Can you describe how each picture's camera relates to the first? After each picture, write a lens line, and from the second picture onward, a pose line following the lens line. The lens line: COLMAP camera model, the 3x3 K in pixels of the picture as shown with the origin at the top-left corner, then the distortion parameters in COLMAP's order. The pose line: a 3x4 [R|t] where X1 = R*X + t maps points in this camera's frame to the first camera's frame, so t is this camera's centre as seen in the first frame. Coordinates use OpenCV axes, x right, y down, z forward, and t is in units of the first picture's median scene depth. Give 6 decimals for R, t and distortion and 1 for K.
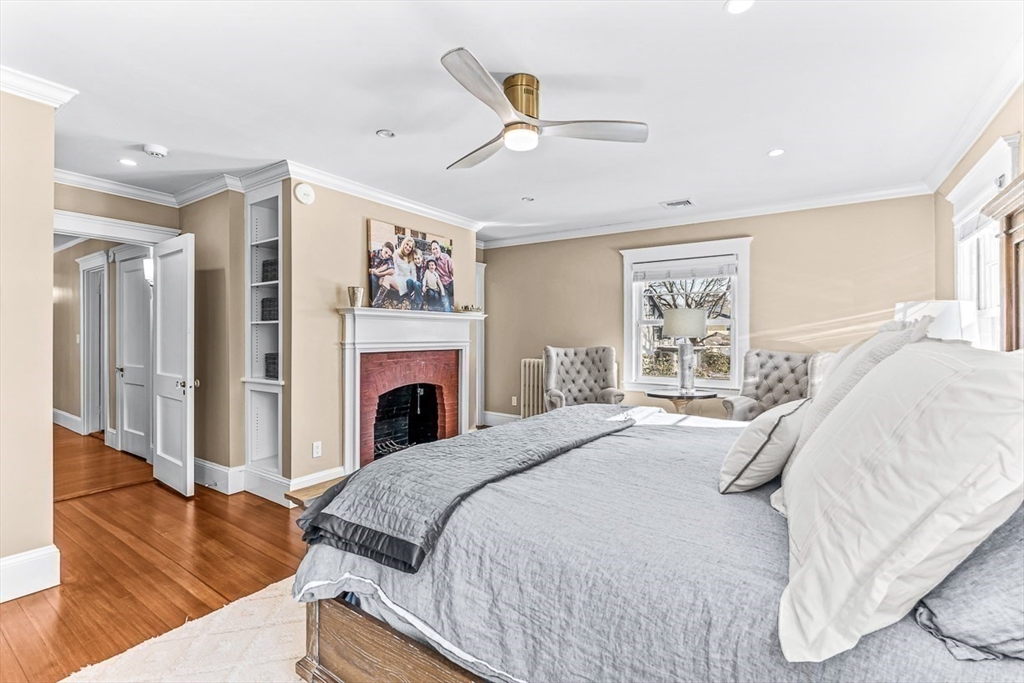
lens RADIAL K [[456.3, 0, 516.5], [0, 456.3, 337.1], [0, 0, 1]] dist [-0.001874, -0.000293]
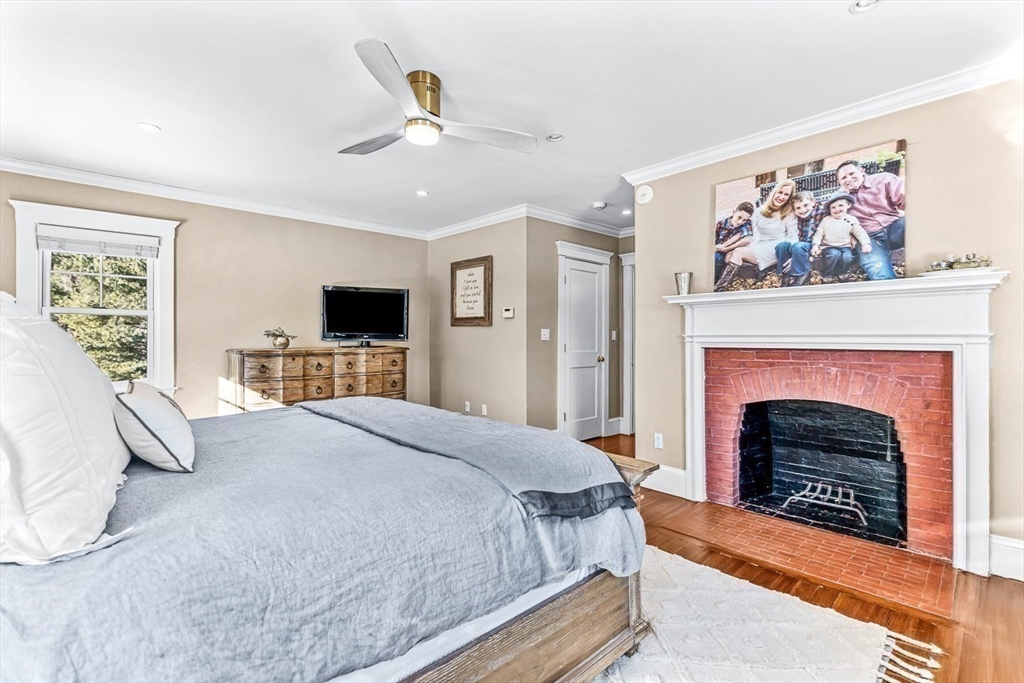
lens RADIAL K [[456.3, 0, 516.5], [0, 456.3, 337.1], [0, 0, 1]] dist [-0.001874, -0.000293]
pose [[-0.223315, -0.001784, -0.974745, 0.513239], [-0.003629, 0.999993, -0.000999, 0.015687], [0.974740, 0.003314, -0.223320, 0.763869]]
